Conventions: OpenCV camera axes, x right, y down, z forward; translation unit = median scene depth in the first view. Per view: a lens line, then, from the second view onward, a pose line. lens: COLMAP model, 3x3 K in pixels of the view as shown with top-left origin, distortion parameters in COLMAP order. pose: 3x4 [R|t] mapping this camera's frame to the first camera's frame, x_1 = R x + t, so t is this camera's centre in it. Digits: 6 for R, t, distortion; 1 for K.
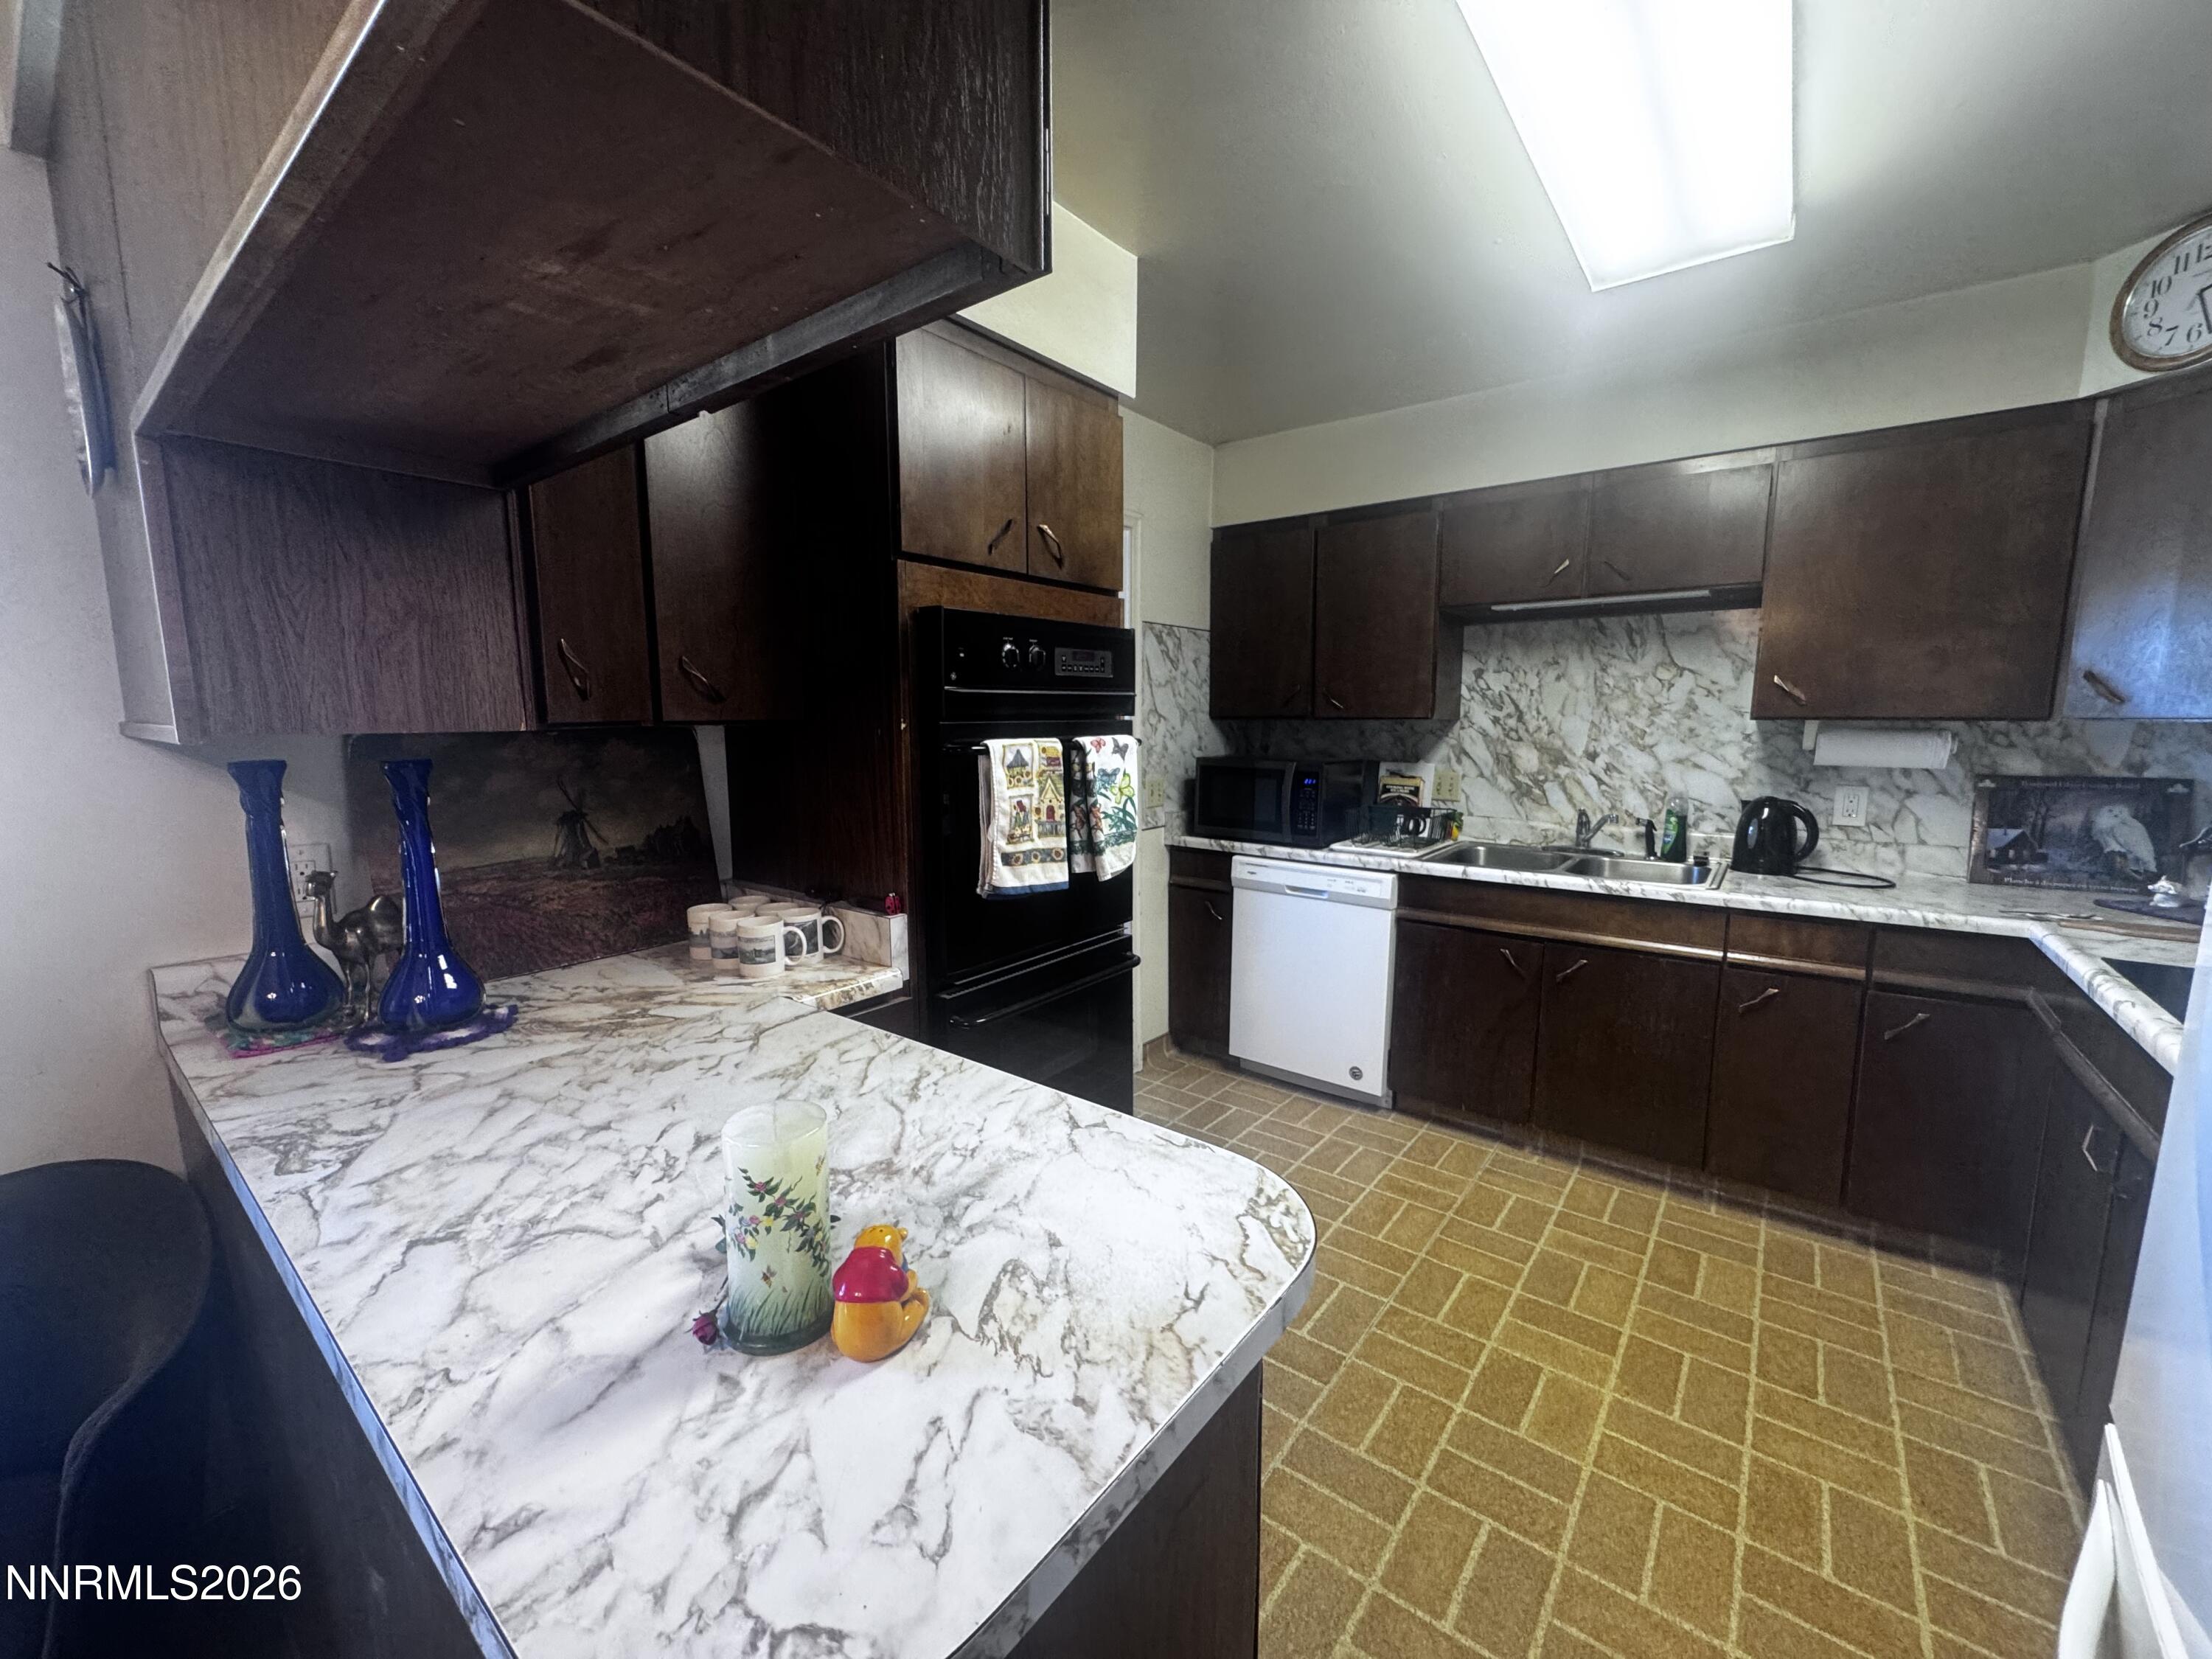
lens RADIAL K [[882.6, 0, 1105.1], [0, 882.6, 833.3], [0, 0, 1]] dist [-0.002516, 0.000080]
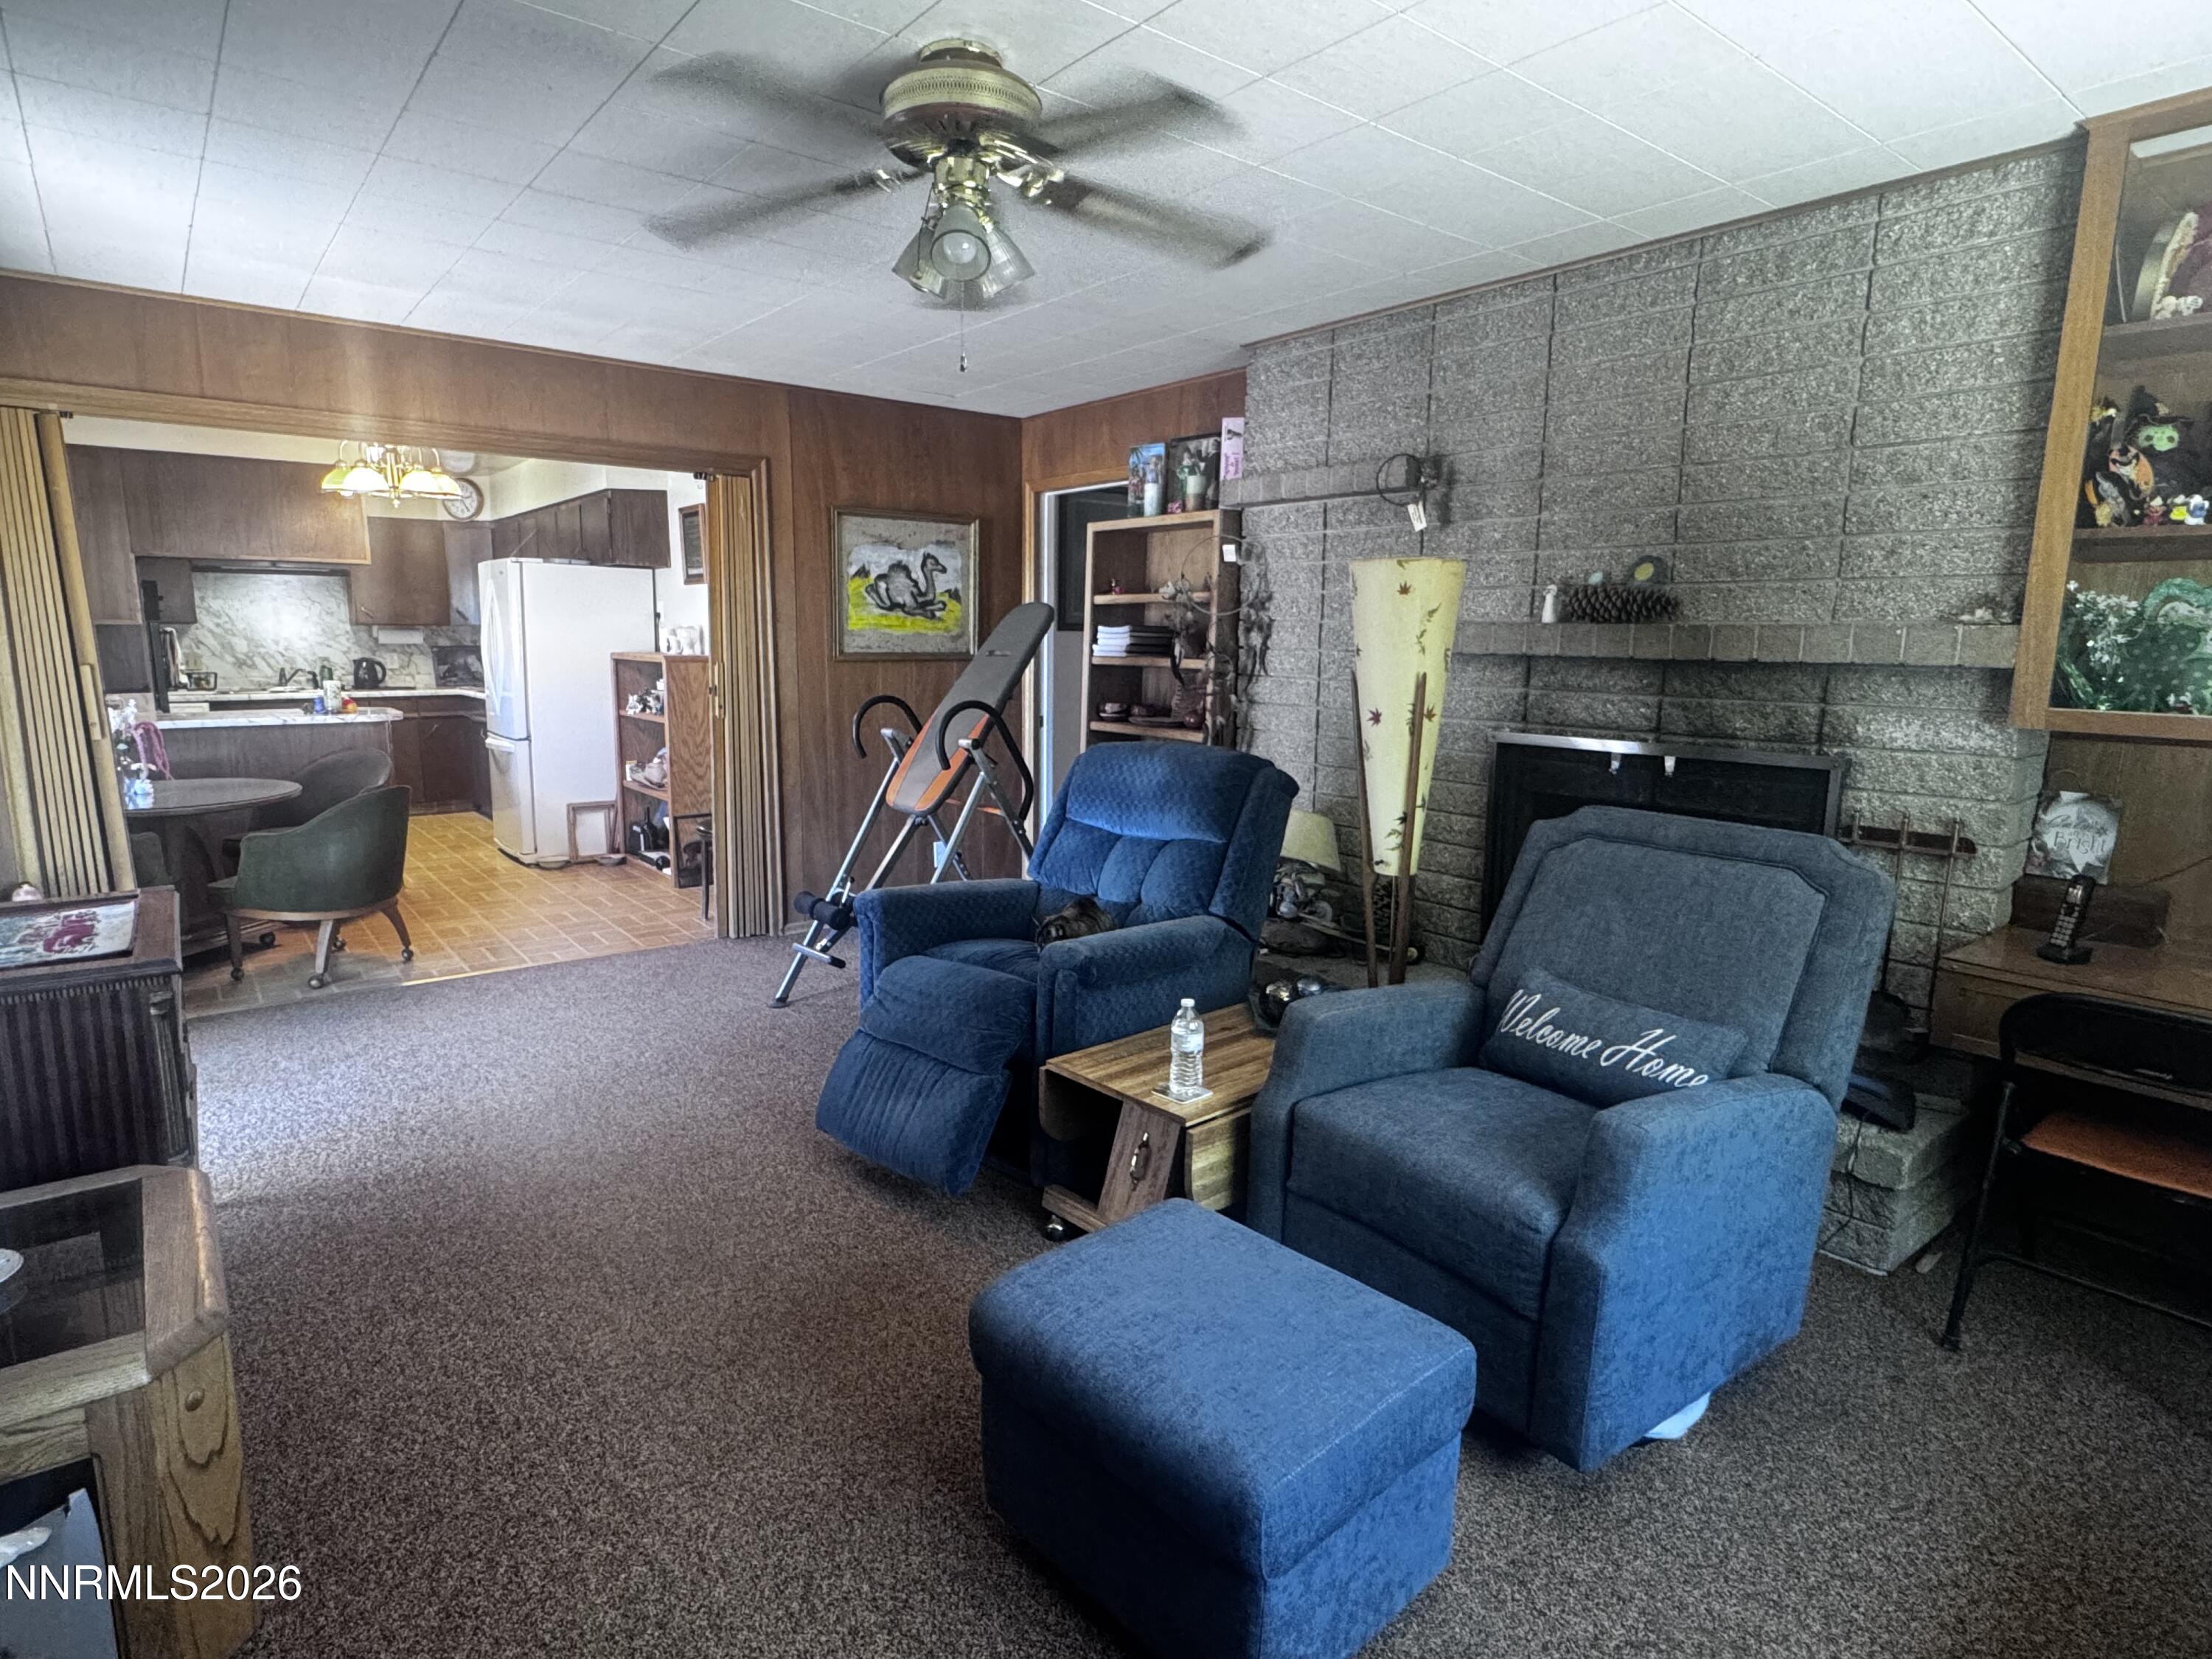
lens RADIAL K [[1200.9, 0, 1094.5], [0, 1200.9, 831.9], [0, 0, 1]] dist [-0.004716, -0.000371]
pose [[0.235940, -0.161445, 0.958263, -3.304031], [0.115498, 0.983772, 0.137306, 0.345635], [-0.964880, 0.078282, 0.250758, -2.831422]]
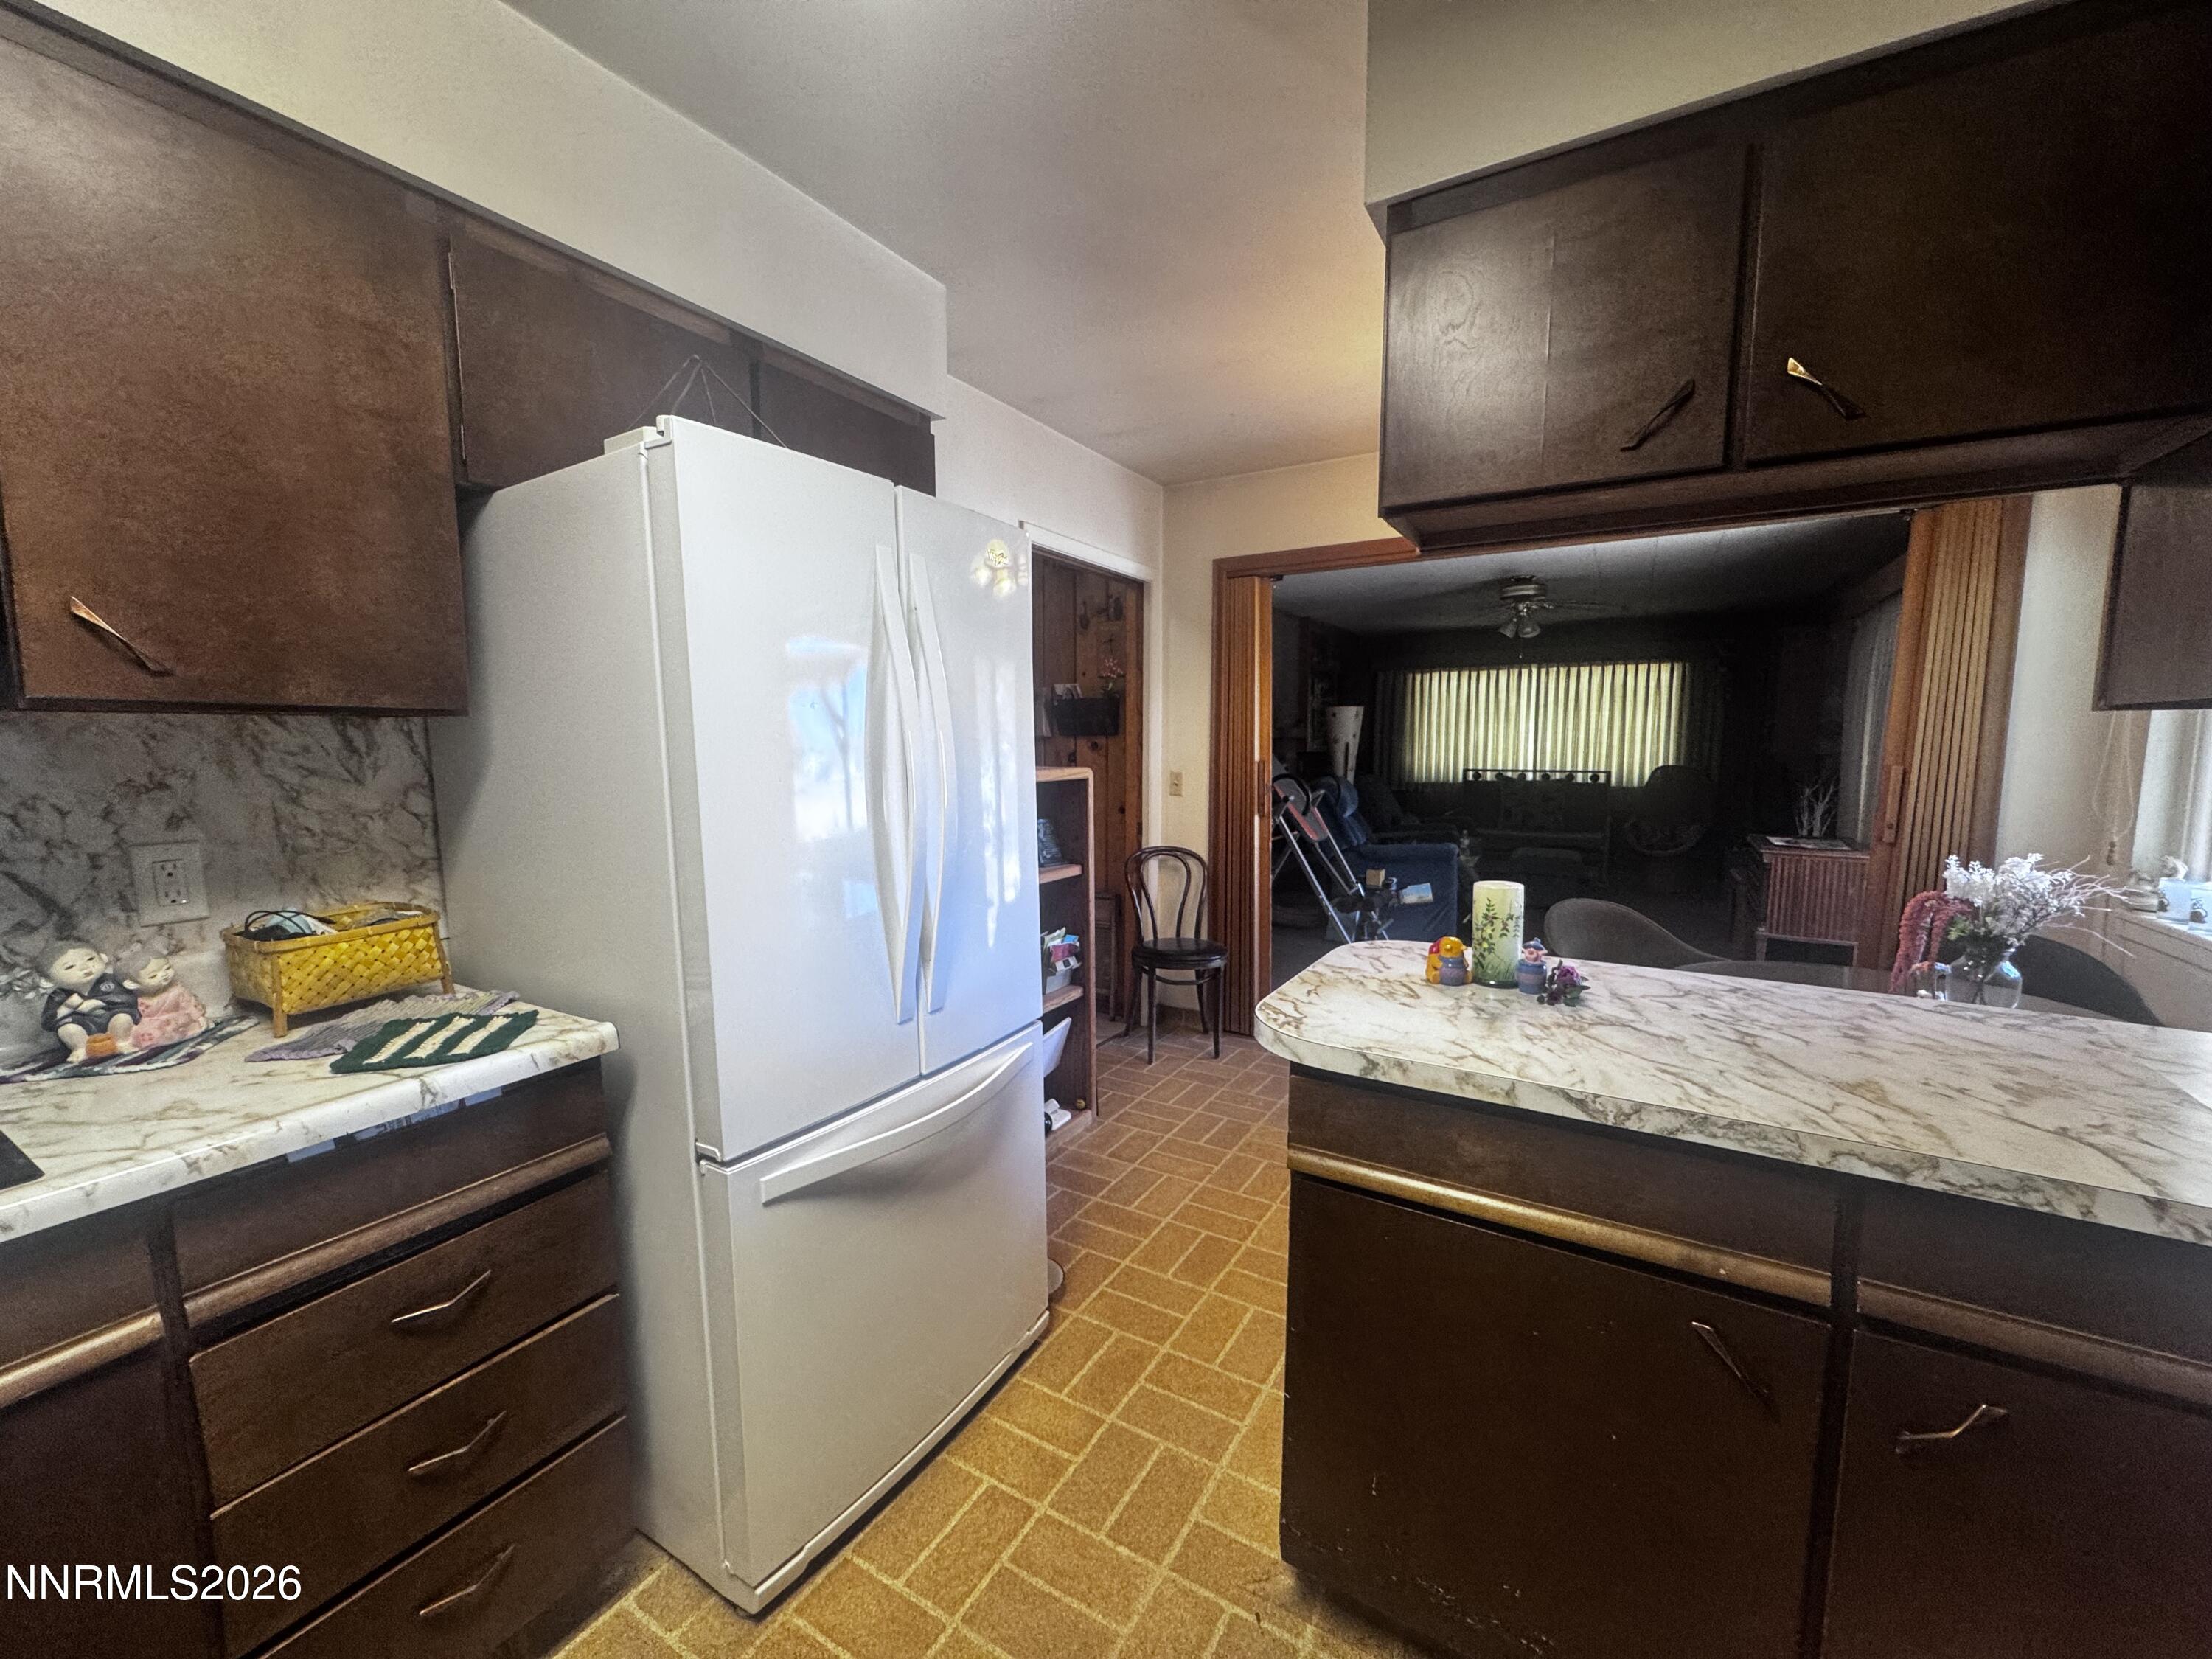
lens RADIAL K [[882.6, 0, 1107.2], [0, 882.6, 834.1], [0, 0, 1]] dist [-0.002516, 0.000080]
pose [[-0.991899, 0.017355, -0.125841, 0.354577], [-0.013889, 0.969869, 0.243230, -0.128046], [0.126271, 0.243007, -0.961771, 1.225813]]
